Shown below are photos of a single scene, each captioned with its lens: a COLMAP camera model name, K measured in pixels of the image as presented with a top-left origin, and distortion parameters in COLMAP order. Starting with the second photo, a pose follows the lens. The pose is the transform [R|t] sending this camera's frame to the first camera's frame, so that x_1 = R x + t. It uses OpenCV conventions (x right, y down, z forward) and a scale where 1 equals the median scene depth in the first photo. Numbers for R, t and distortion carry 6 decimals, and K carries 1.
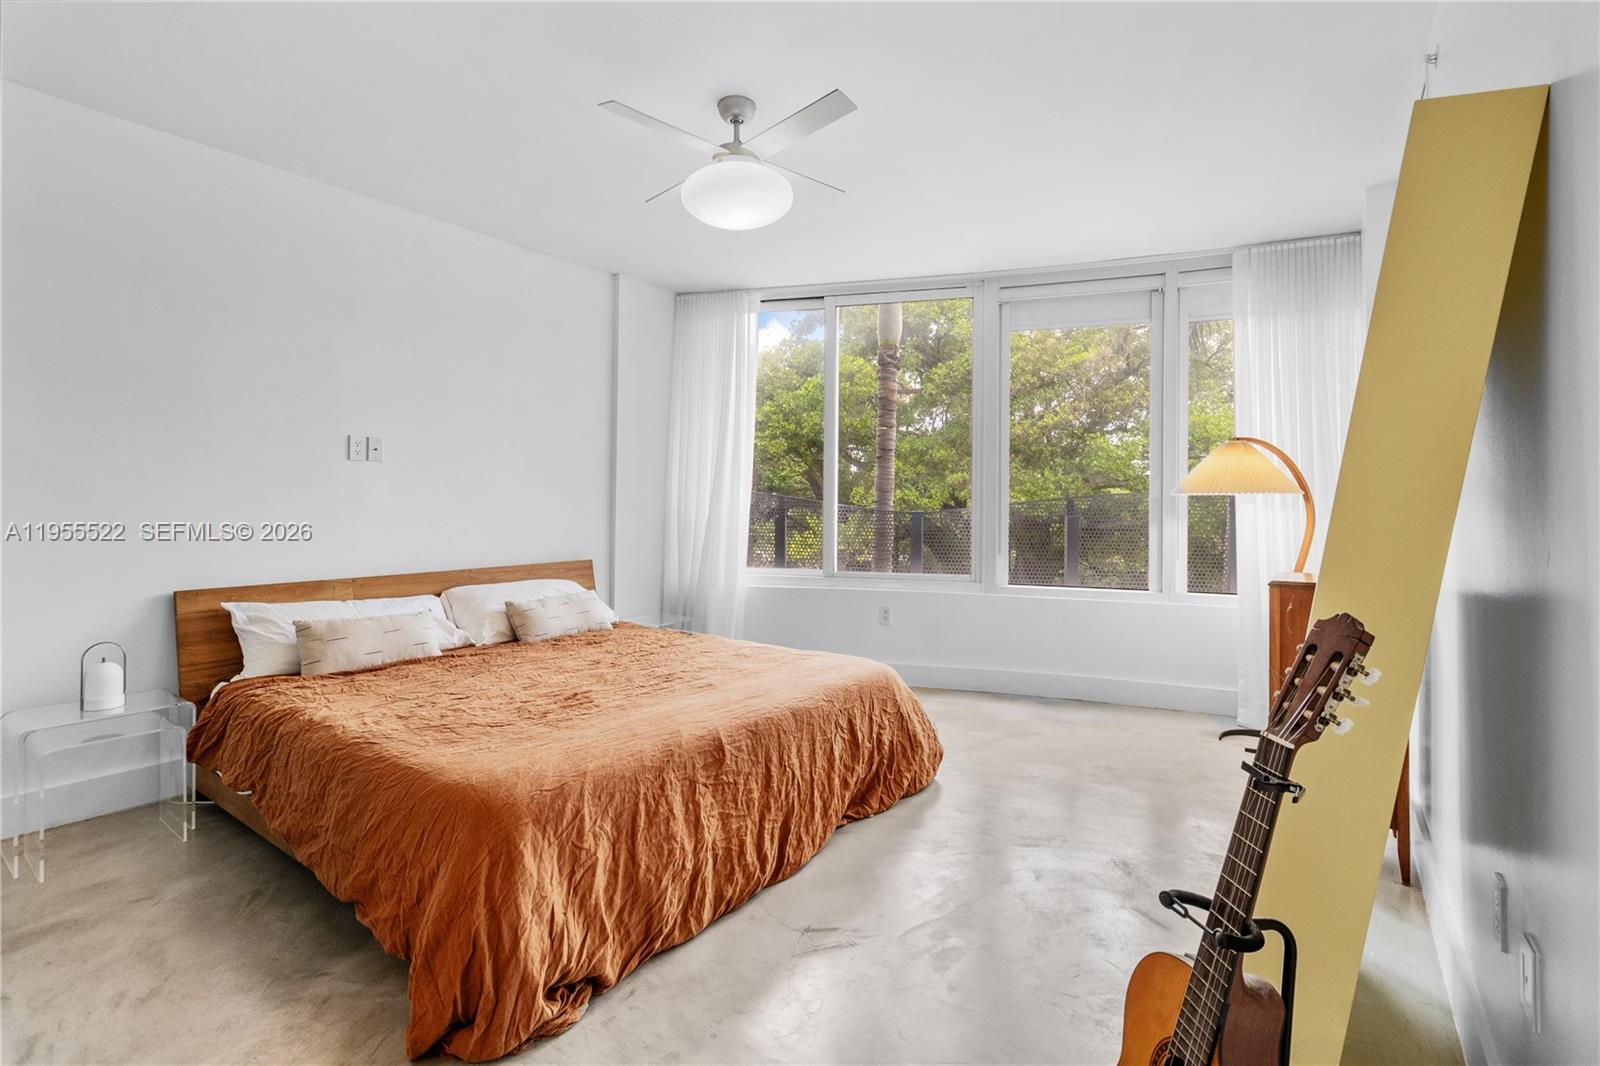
lens RADIAL K [[739.5, 0, 800.1], [0, 739.5, 503.1], [0, 0, 1]] dist [0.001580, 0.000542]
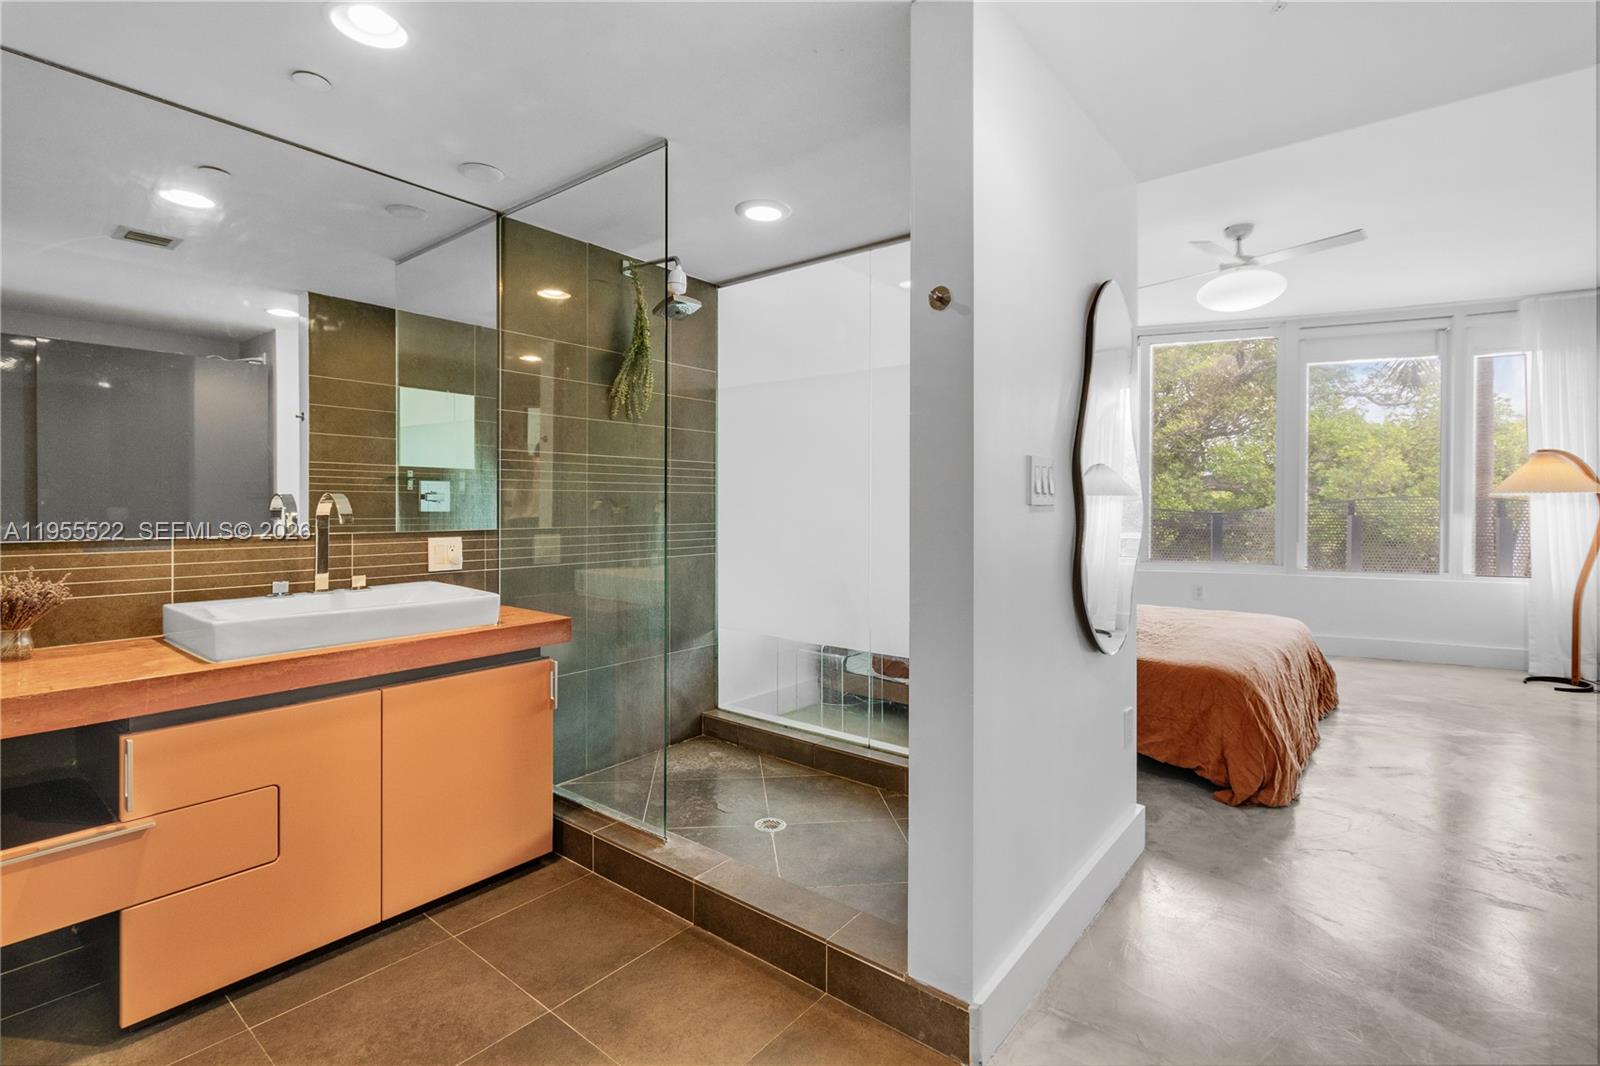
lens RADIAL K [[739.5, 0, 800.1], [0, 739.5, 503.1], [0, 0, 1]] dist [0.001580, 0.000542]
pose [[0.997691, -0.004494, -0.067770, -0.522463], [0.003960, 0.999960, -0.008004, 0.006664], [0.067803, 0.007717, 0.997669, -0.310812]]
